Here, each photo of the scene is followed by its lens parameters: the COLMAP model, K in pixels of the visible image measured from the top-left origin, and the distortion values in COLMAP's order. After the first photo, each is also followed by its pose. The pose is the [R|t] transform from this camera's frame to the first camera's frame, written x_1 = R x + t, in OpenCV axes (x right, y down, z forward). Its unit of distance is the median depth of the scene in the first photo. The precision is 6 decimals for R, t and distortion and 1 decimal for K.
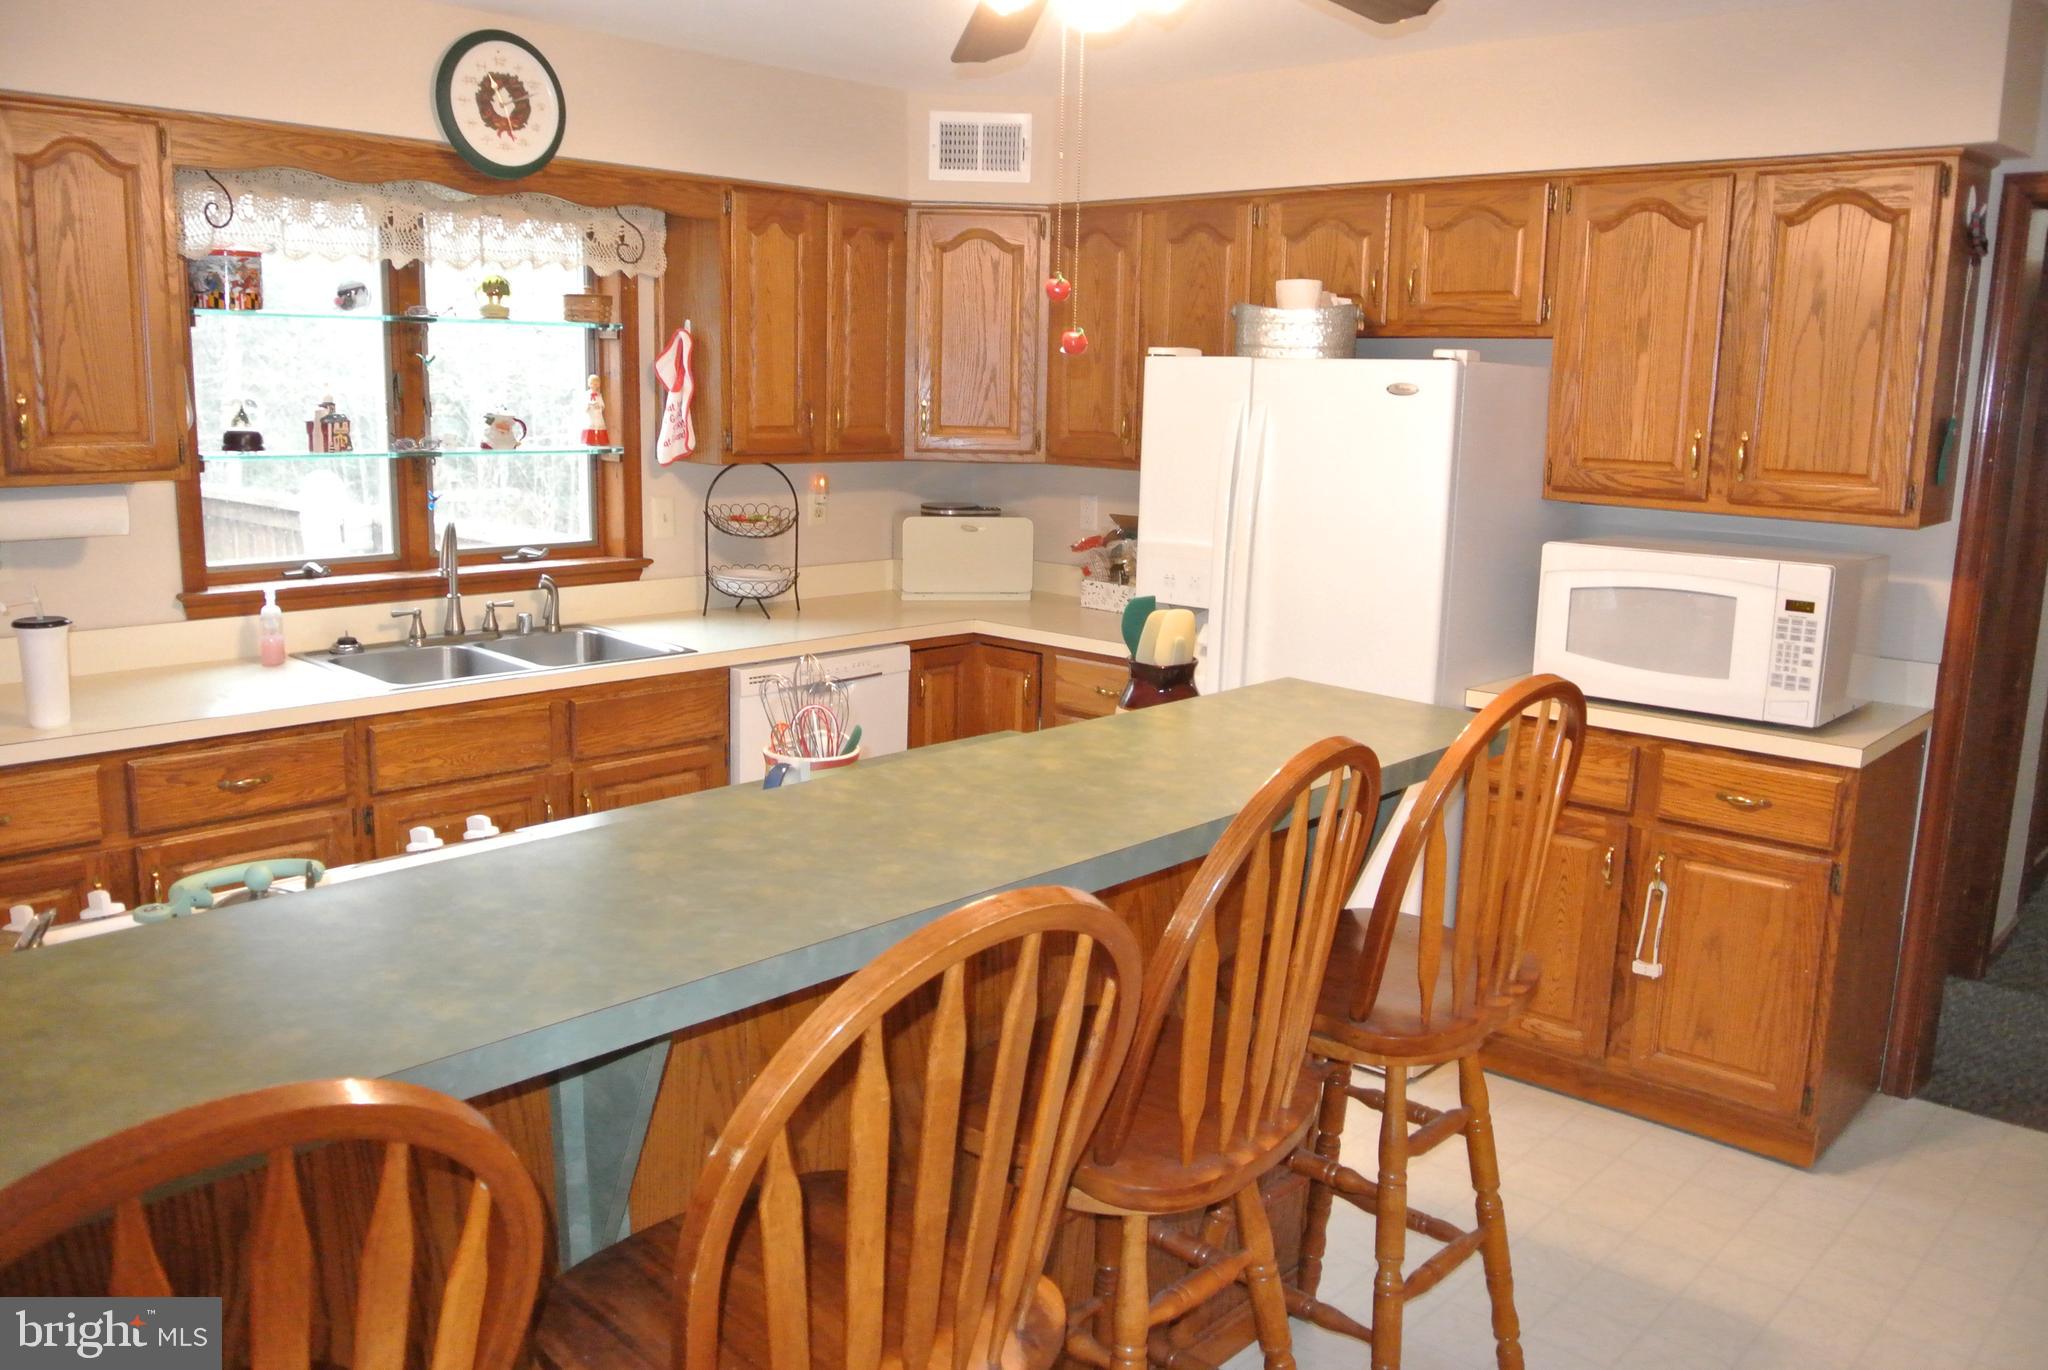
lens RADIAL K [[1600.1, 0, 1013.8], [0, 1600.1, 685.3], [0, 0, 1]] dist [-0.085045, 0.038454]
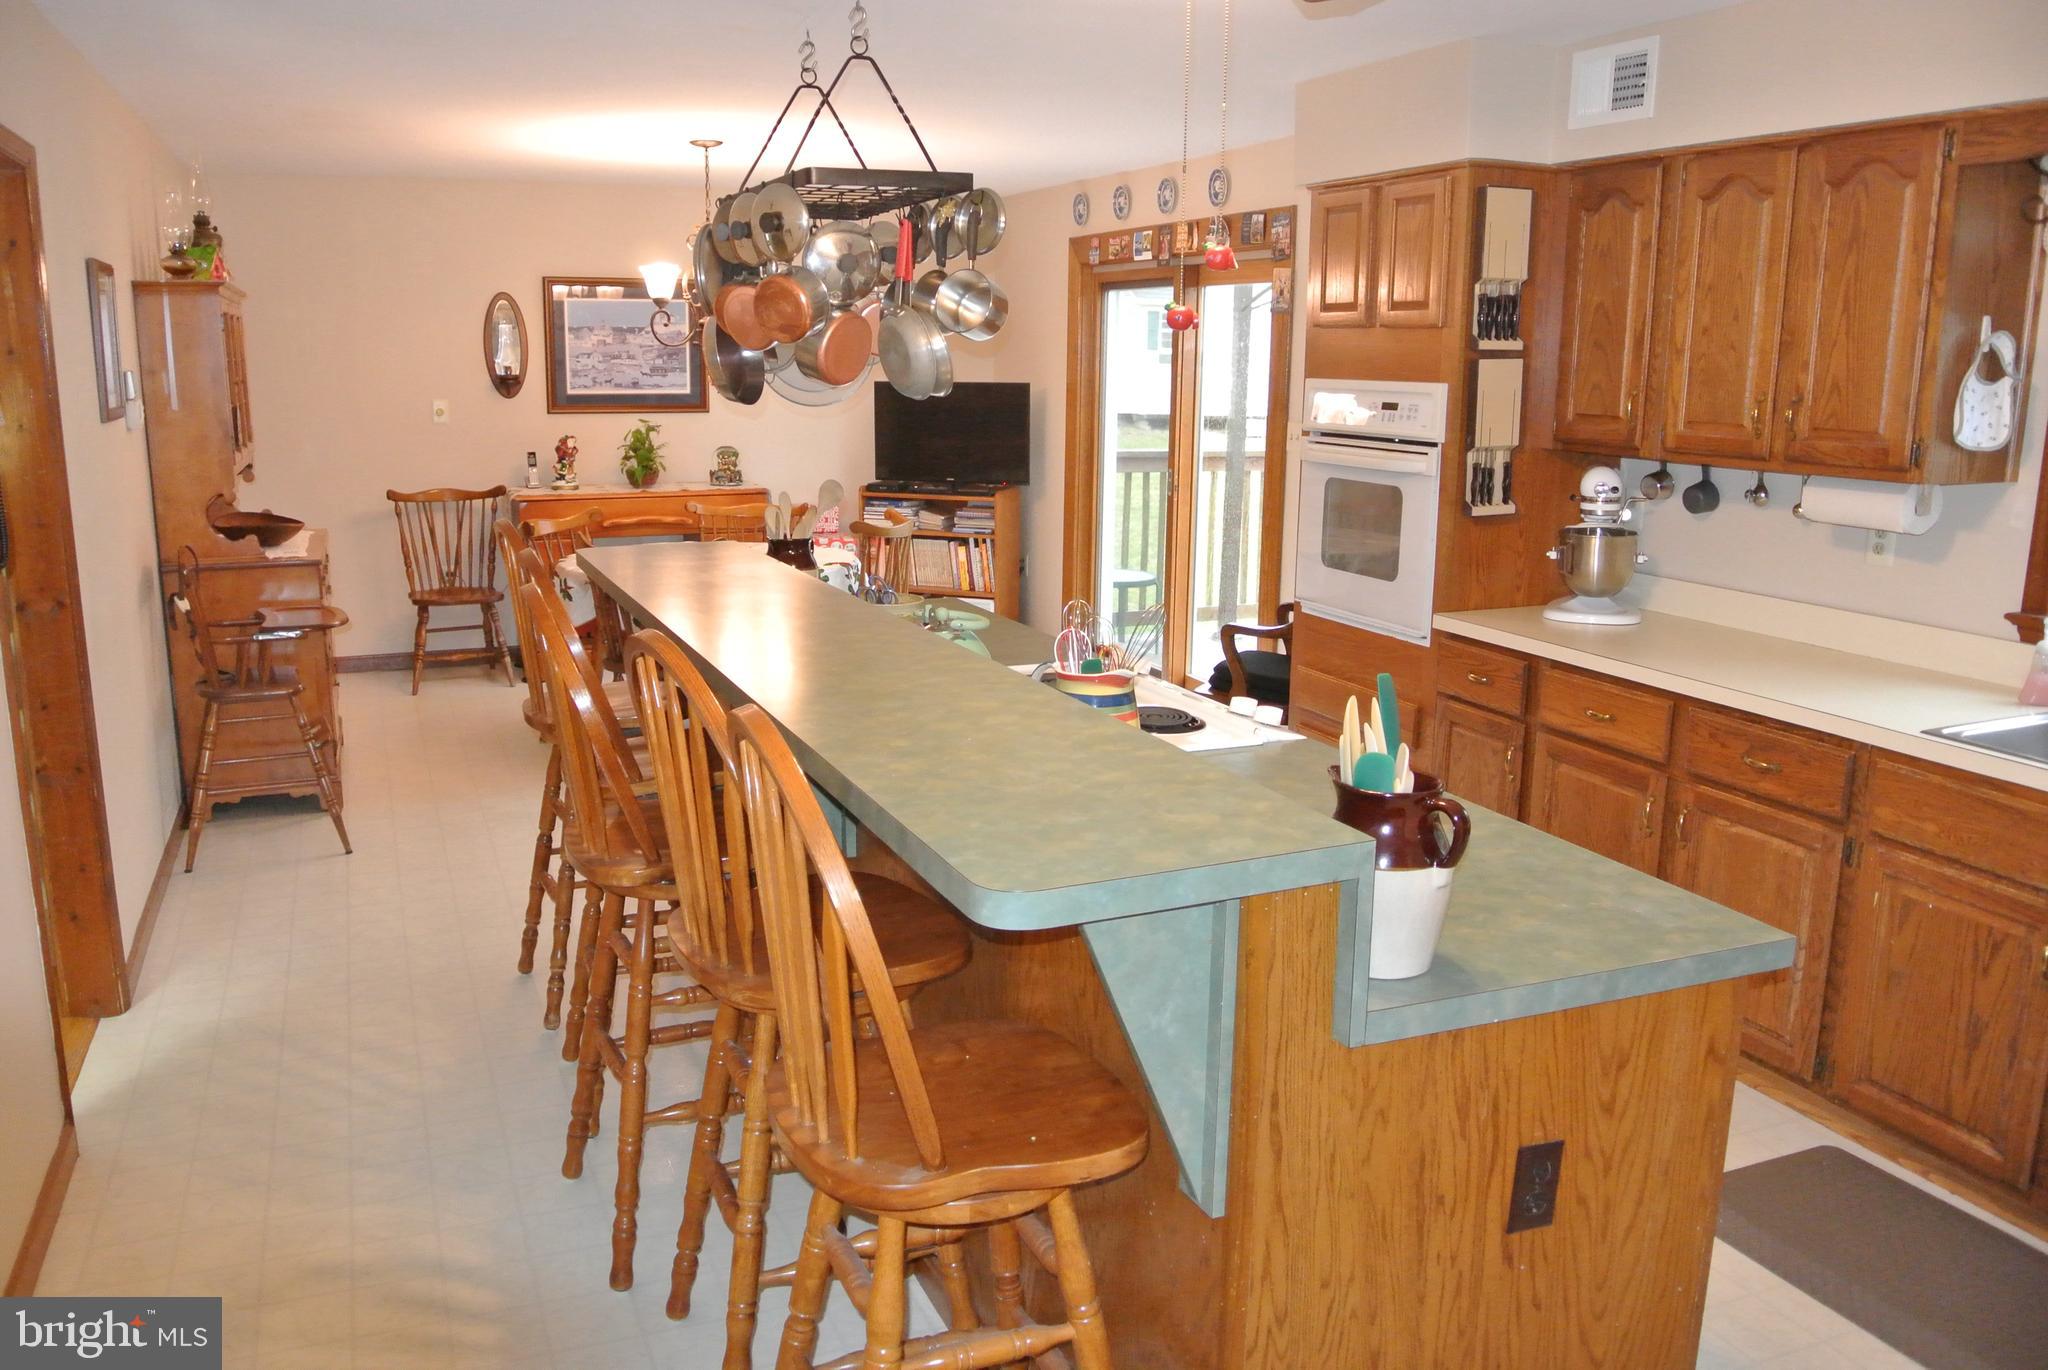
lens RADIAL K [[1600.1, 0, 1021.2], [0, 1600.1, 691.8], [0, 0, 1]] dist [-0.085045, 0.038454]
pose [[-0.404131, 0.168273, -0.899090, 0.562654], [-0.184848, 0.947629, 0.260444, -0.144581], [0.895829, 0.271448, -0.351861, 0.795423]]
